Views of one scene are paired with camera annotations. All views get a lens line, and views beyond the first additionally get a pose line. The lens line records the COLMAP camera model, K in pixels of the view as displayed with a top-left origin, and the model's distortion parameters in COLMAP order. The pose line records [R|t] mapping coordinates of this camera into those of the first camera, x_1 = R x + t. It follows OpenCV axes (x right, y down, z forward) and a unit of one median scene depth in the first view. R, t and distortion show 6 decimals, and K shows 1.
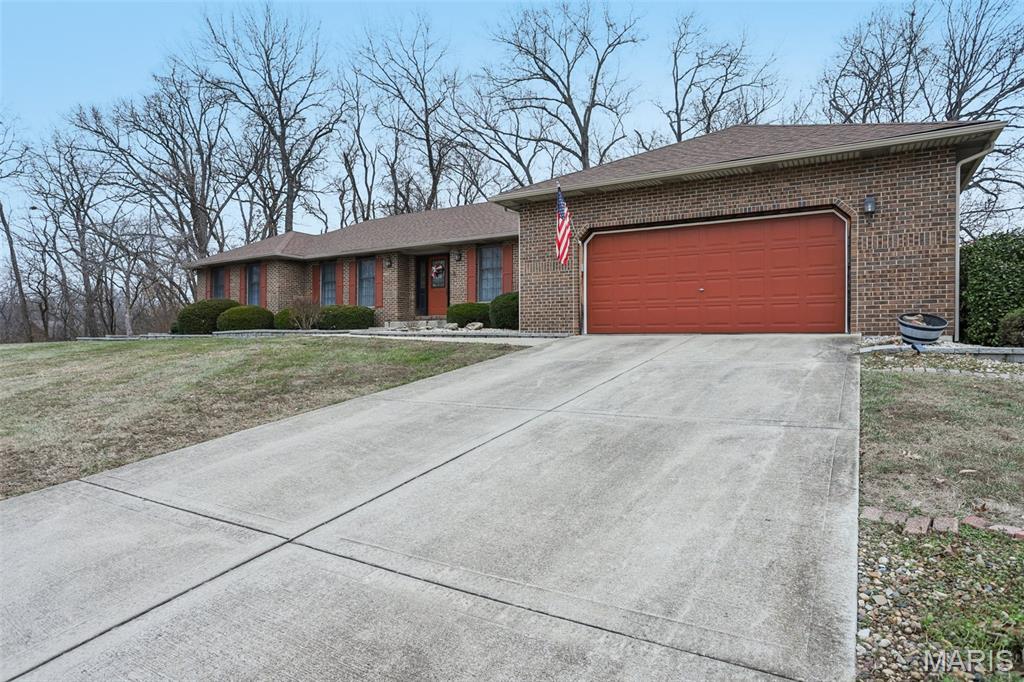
lens RADIAL K [[592.9, 0, 510.3], [0, 592.9, 343.8], [0, 0, 1]] dist [-0.041475, -0.000521]
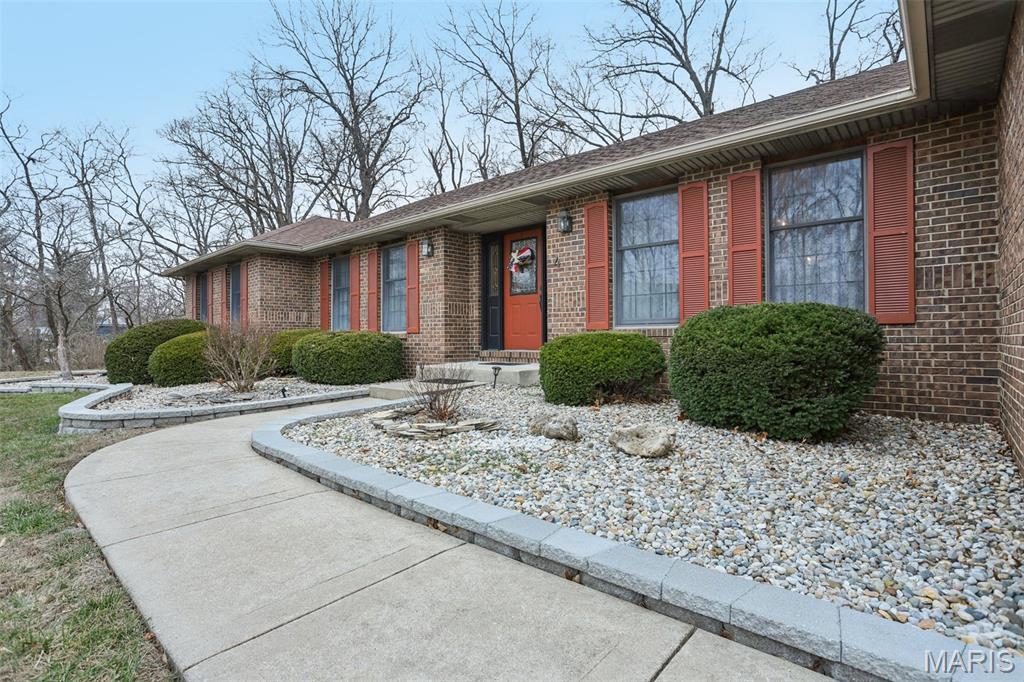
lens RADIAL K [[518.5, 0, 510.2], [0, 518.5, 338.8], [0, 0, 1]] dist [-0.052576, 0.017416]
pose [[0.985575, -0.008187, -0.169043, -0.029463], [0.007310, 0.999956, -0.005813, -0.027175], [0.169083, 0.004494, 0.985592, 0.282694]]
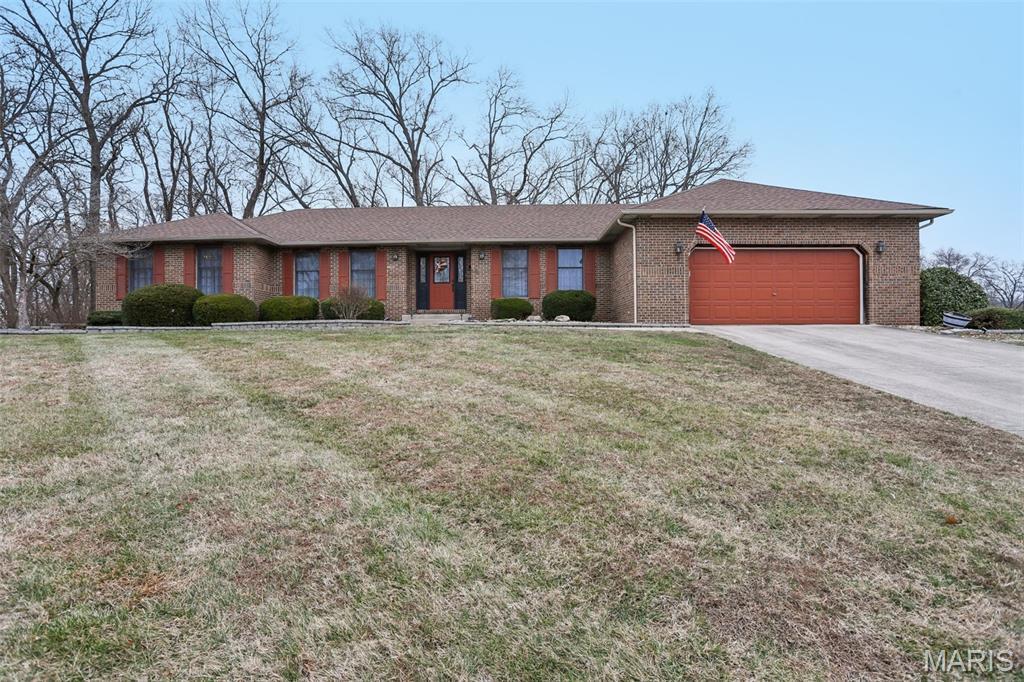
lens RADIAL K [[518.5, 0, 514.5], [0, 518.5, 335.8], [0, 0, 1]] dist [-0.052576, 0.017416]
pose [[0.854263, -0.004444, 0.519821, -0.244650], [0.010142, 0.999916, -0.008119, 0.003850], [-0.519741, 0.012208, 0.854236, 0.073921]]
